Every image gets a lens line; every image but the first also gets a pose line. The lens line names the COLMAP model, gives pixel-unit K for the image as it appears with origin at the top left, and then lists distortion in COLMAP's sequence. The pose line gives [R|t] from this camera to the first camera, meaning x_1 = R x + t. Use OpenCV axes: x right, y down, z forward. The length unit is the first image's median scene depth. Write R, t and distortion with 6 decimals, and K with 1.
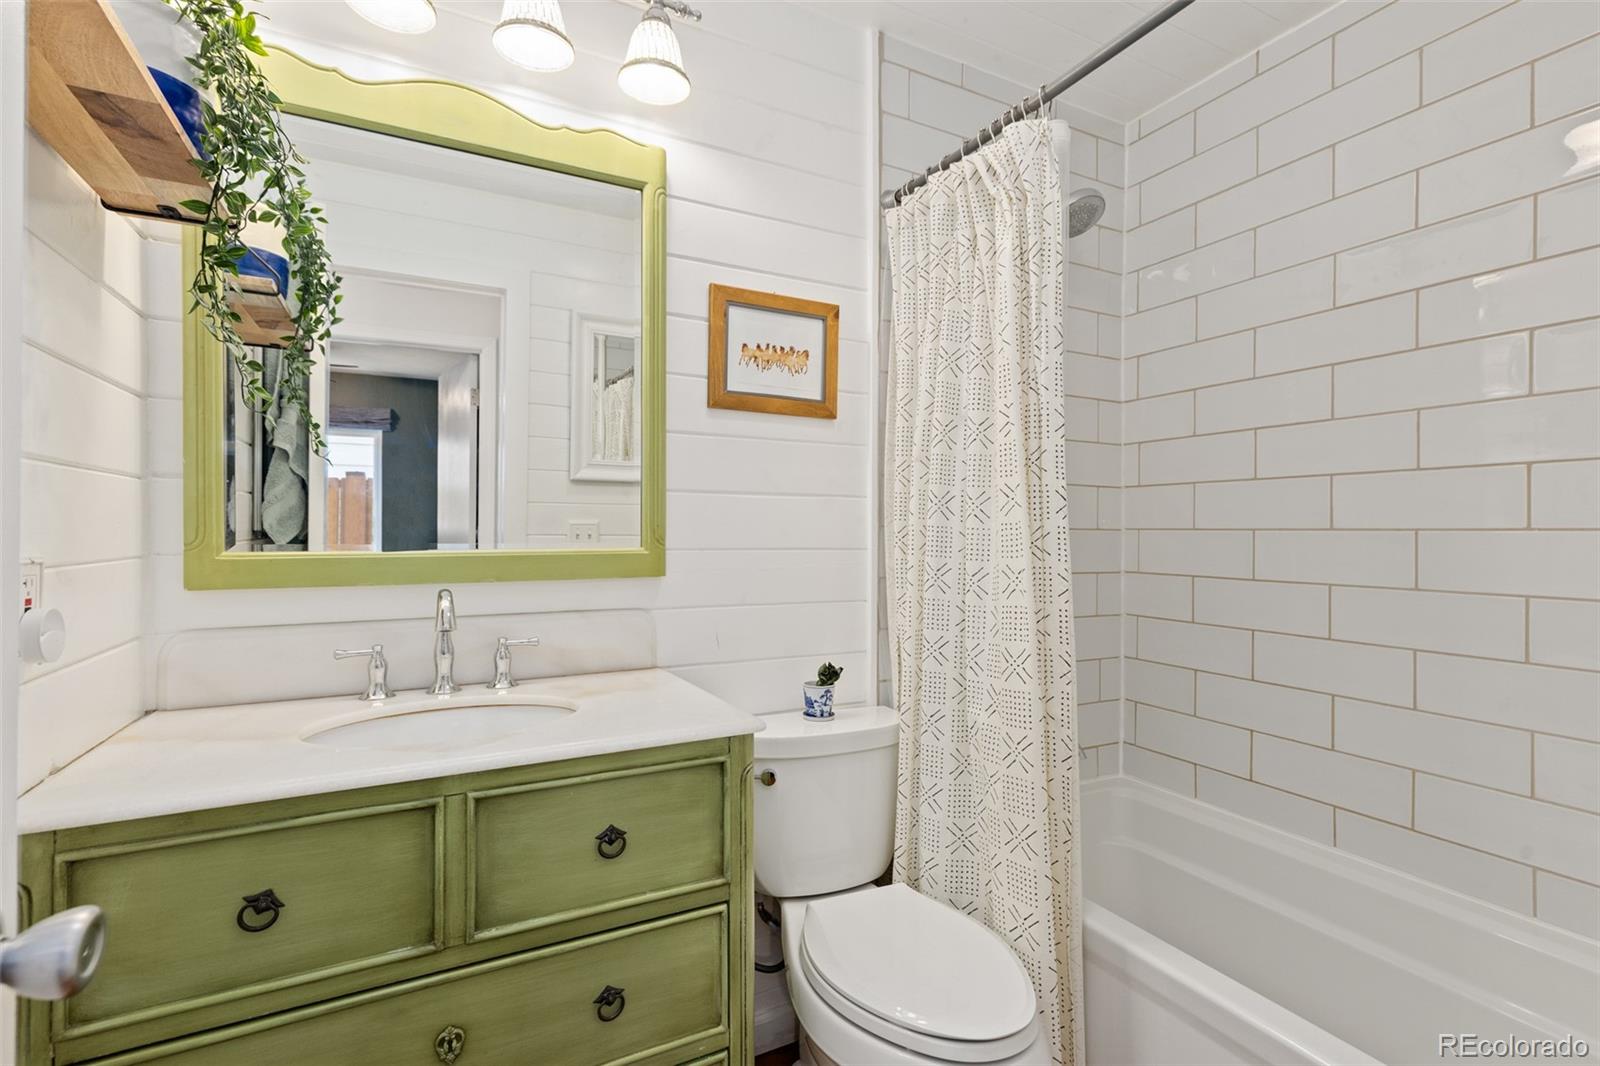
lens RADIAL K [[728.2, 0, 799.0], [0, 728.2, 535.1], [0, 0, 1]] dist [-0.000853, -0.000003]
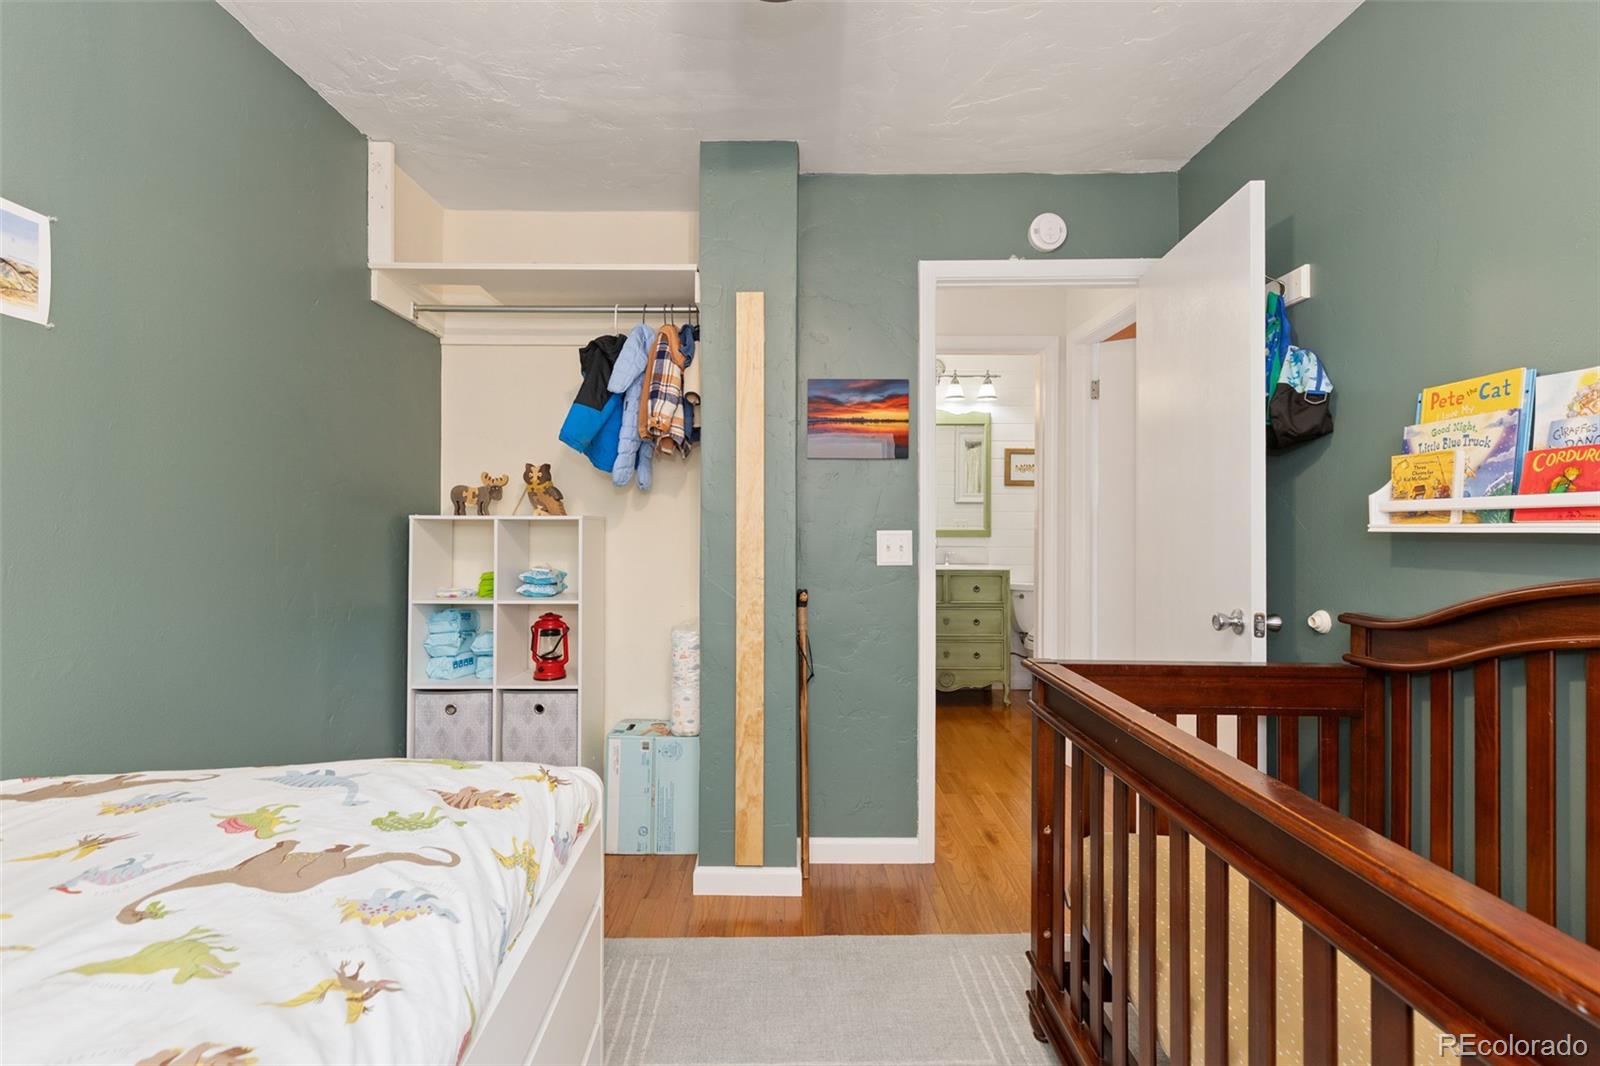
lens RADIAL K [[728.2, 0, 796.2], [0, 728.2, 524.7], [0, 0, 1]] dist [-0.000853, -0.000003]
pose [[0.889973, 0.003322, -0.456000, 0.535681], [-0.004099, 0.999991, -0.000715, 0.005035], [0.455994, 0.002505, 0.889979, -2.339370]]
